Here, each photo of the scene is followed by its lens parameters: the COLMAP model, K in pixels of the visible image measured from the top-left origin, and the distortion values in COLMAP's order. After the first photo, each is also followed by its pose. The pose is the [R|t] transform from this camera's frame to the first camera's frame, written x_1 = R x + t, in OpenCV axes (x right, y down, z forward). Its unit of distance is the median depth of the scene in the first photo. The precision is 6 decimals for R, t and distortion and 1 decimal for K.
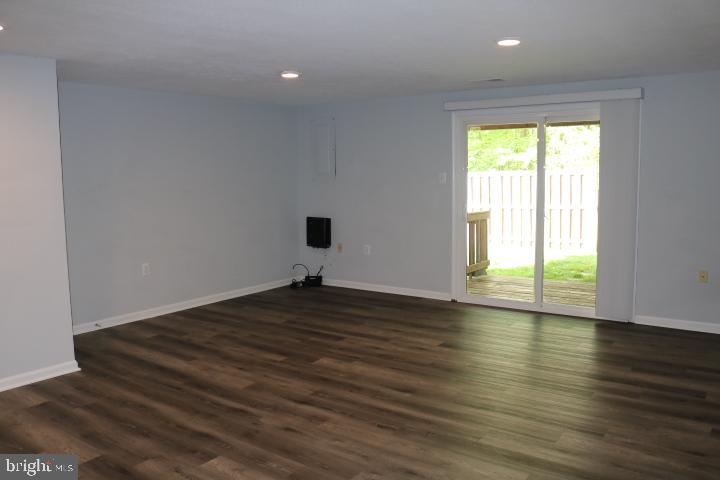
lens RADIAL K [[593.8, 0, 360.0], [0, 593.8, 240.0], [0, 0, 1]] dist [-0.130440, 0.104609]
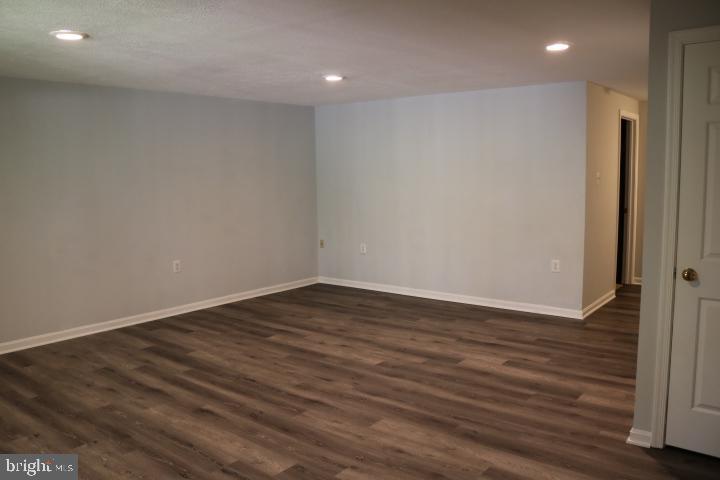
lens RADIAL K [[590.6, 0, 360.0], [0, 590.6, 240.0], [0, 0, 1]] dist [-0.109635, 0.008757]
pose [[-0.998597, 0.022848, 0.047777, -0.218630], [0.033249, 0.972671, 0.229794, -0.209979], [-0.041221, 0.231061, -0.972066, 1.821339]]
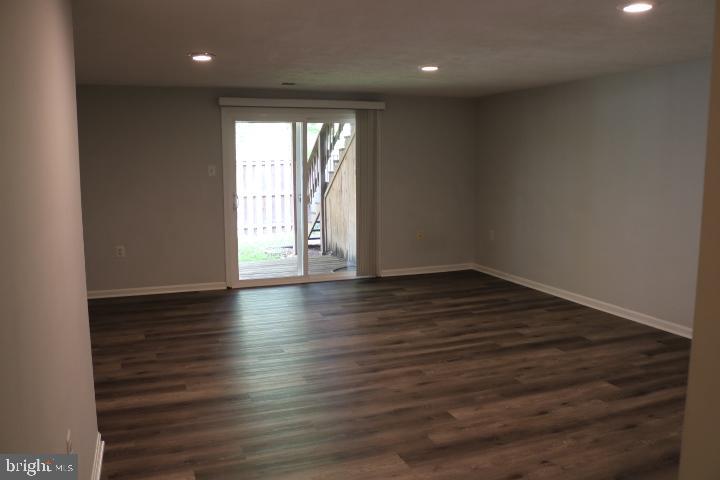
lens RADIAL K [[593.8, 0, 360.0], [0, 593.8, 240.0], [0, 0, 1]] dist [-0.130440, 0.104609]
pose [[0.537298, -0.098398, 0.837633, -0.976239], [0.092087, 0.994077, 0.057707, -0.034473], [-0.838350, 0.046129, 0.543177, 0.388610]]
